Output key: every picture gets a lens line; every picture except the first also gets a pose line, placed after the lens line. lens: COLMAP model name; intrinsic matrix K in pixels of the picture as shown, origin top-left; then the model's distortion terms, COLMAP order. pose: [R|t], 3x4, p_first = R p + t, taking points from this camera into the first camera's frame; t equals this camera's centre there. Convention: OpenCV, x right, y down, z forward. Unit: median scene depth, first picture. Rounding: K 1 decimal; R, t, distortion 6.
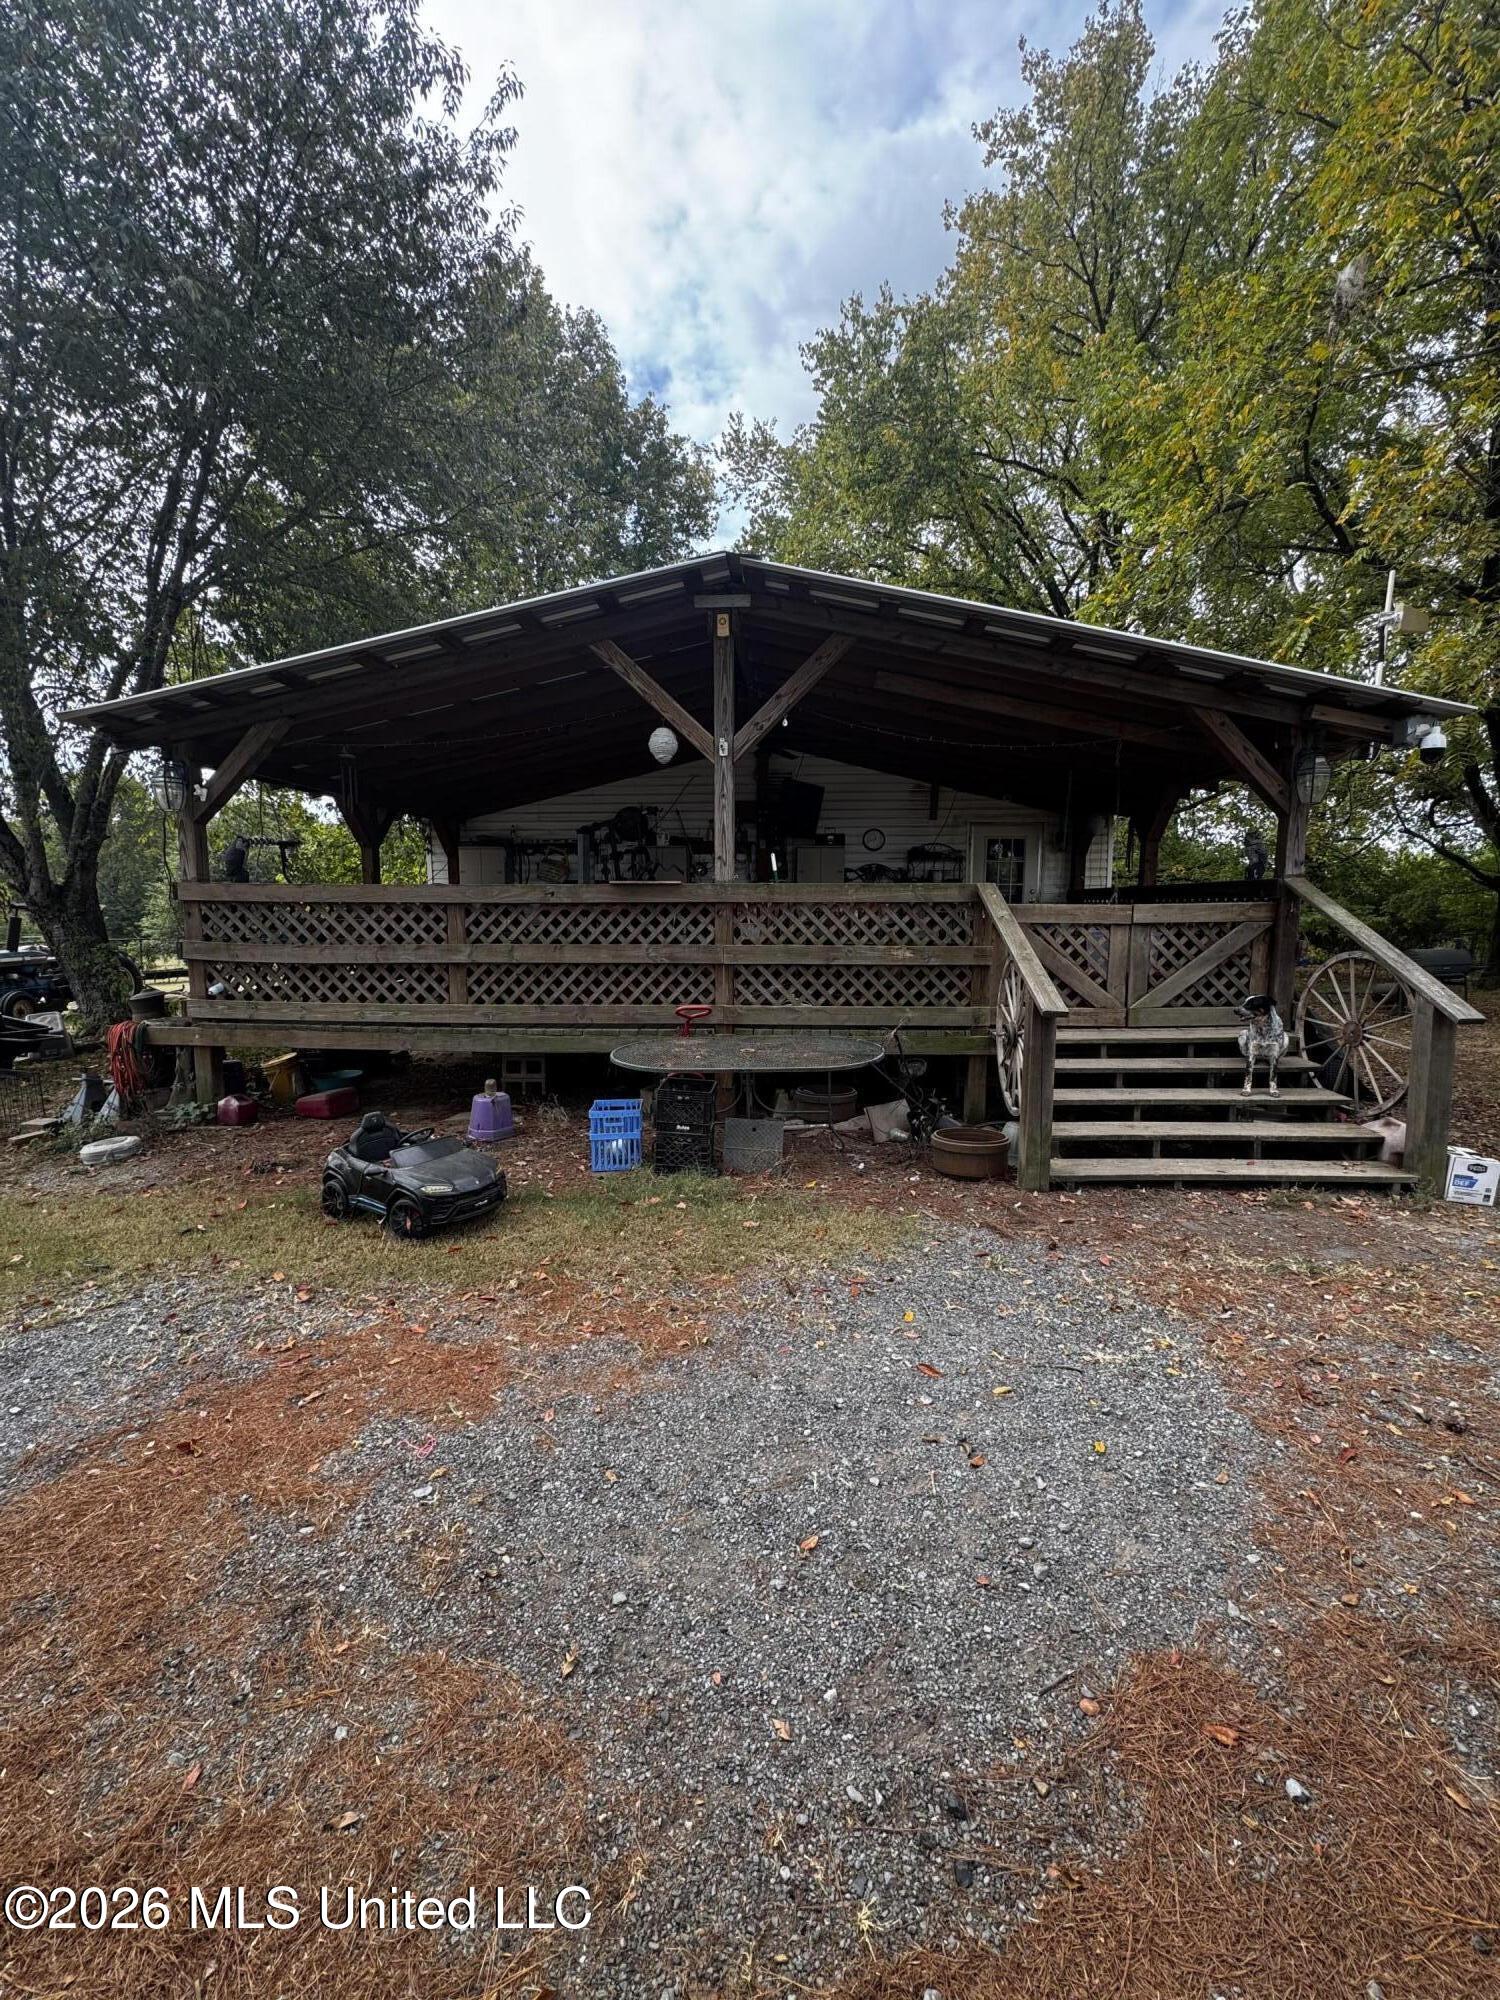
lens RADIAL K [[786.3, 0, 753.2], [0, 786.3, 1008.1], [0, 0, 1]] dist [-0.020678, 0.000031]
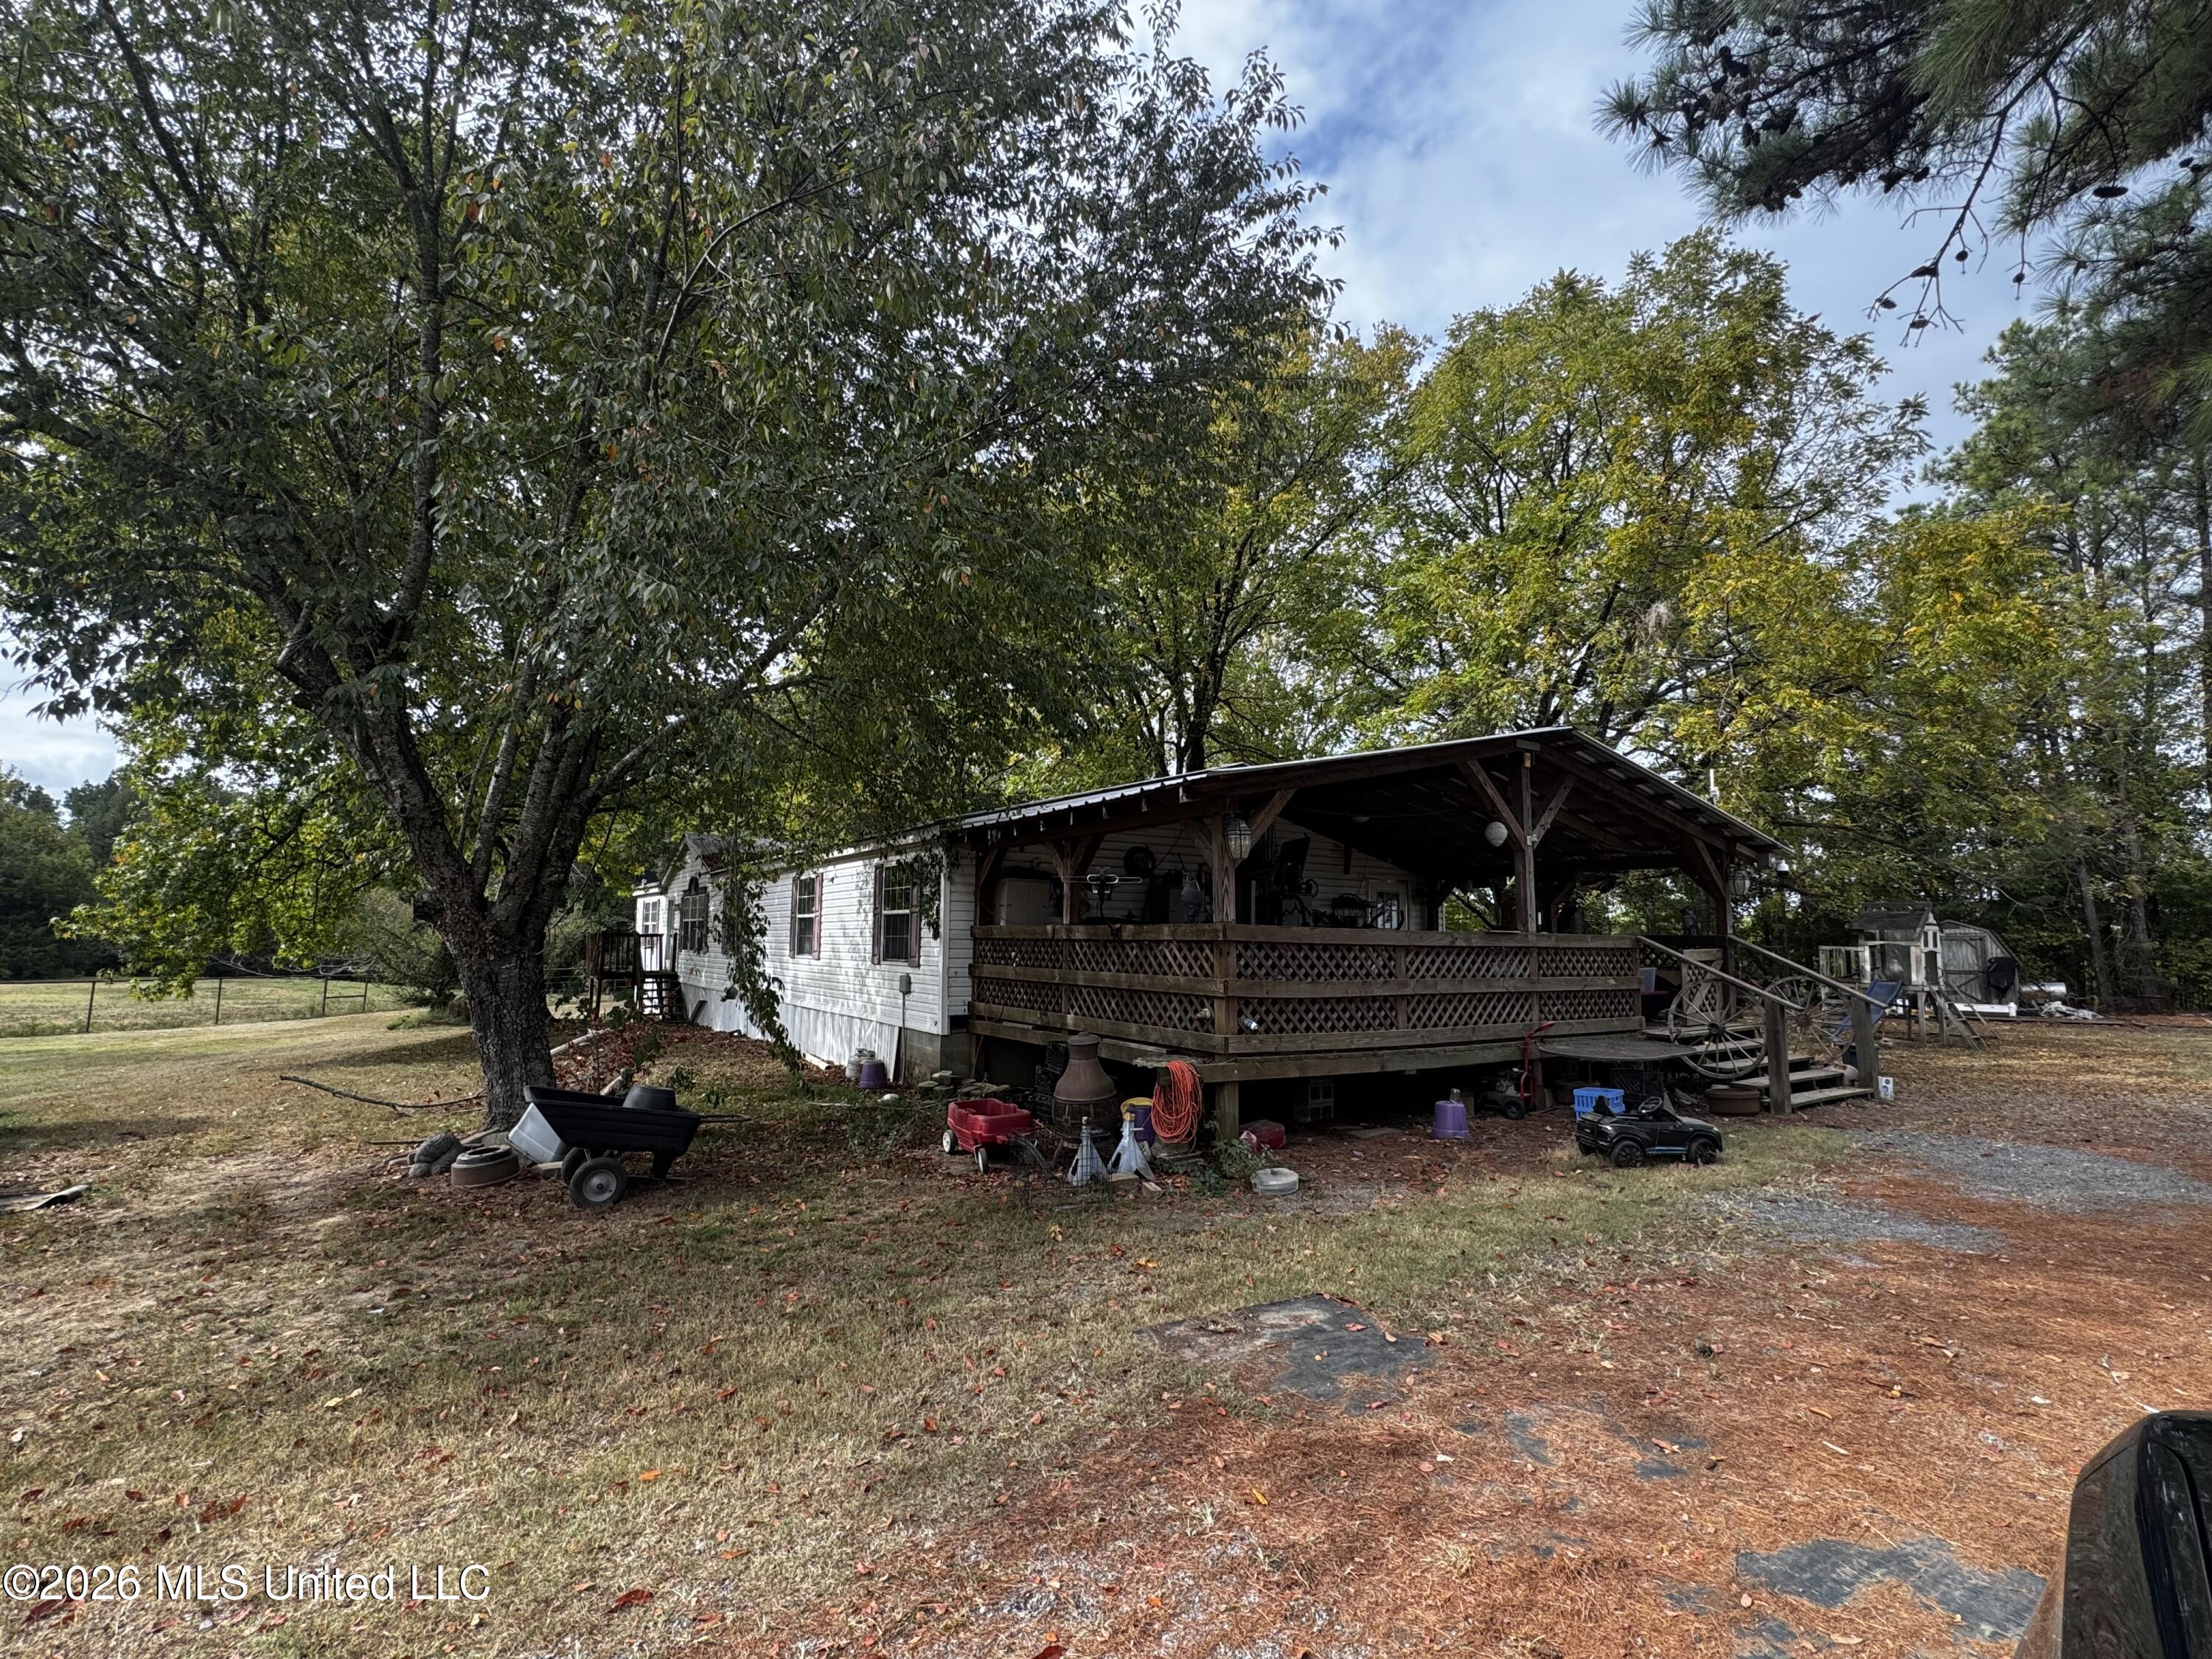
lens RADIAL K [[1023.4, 0, 1105.2], [0, 1023.4, 830.2], [0, 0, 1]] dist [-0.000164, -0.000021]
pose [[0.816292, 0.068336, 0.573583, -1.735606], [0.069562, 0.974122, -0.215053, 0.004490], [-0.573435, 0.215446, 0.790415, -0.049883]]
